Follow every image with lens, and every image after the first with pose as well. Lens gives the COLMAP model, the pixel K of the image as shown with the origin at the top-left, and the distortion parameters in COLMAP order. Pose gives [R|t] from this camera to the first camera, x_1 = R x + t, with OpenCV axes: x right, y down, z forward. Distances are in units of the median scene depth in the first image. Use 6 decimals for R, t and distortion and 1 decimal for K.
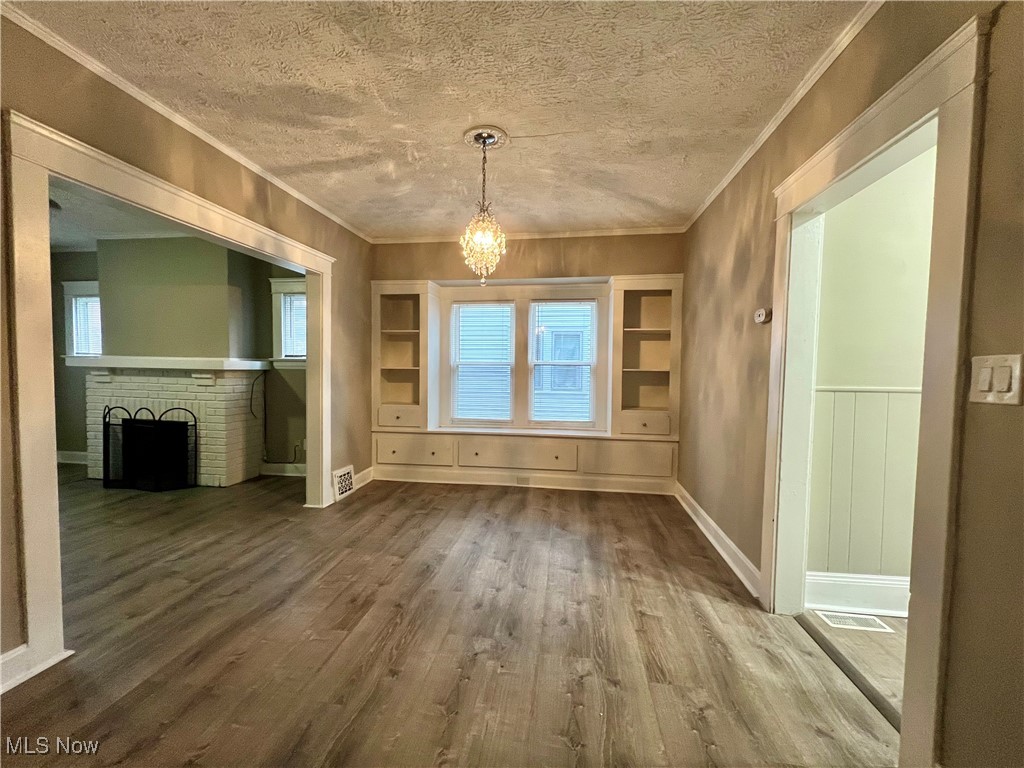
lens RADIAL K [[417.9, 0, 502.6], [0, 417.9, 387.2], [0, 0, 1]] dist [-0.001492, 0.000205]
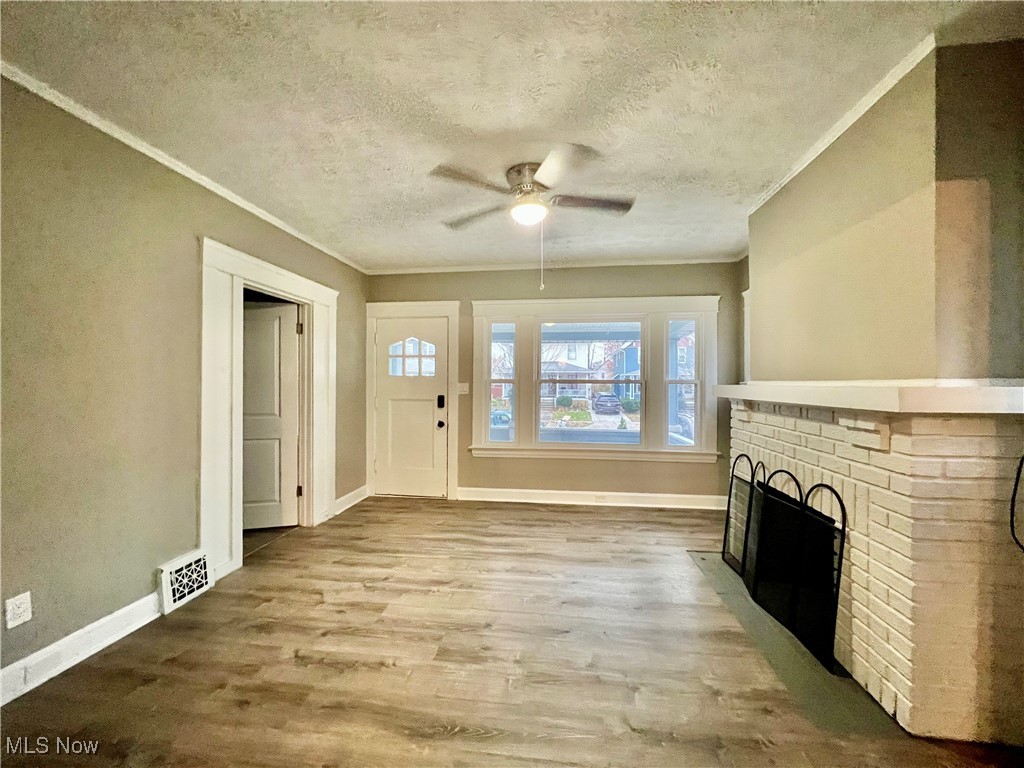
lens RADIAL K [[417.9, 0, 502.6], [0, 417.9, 387.2], [0, 0, 1]] dist [-0.001492, 0.000205]
pose [[0.018974, -0.012008, -0.999748, -0.315346], [-0.056230, 0.998332, -0.013058, -0.039727], [0.998238, 0.056464, 0.018267, 0.653596]]
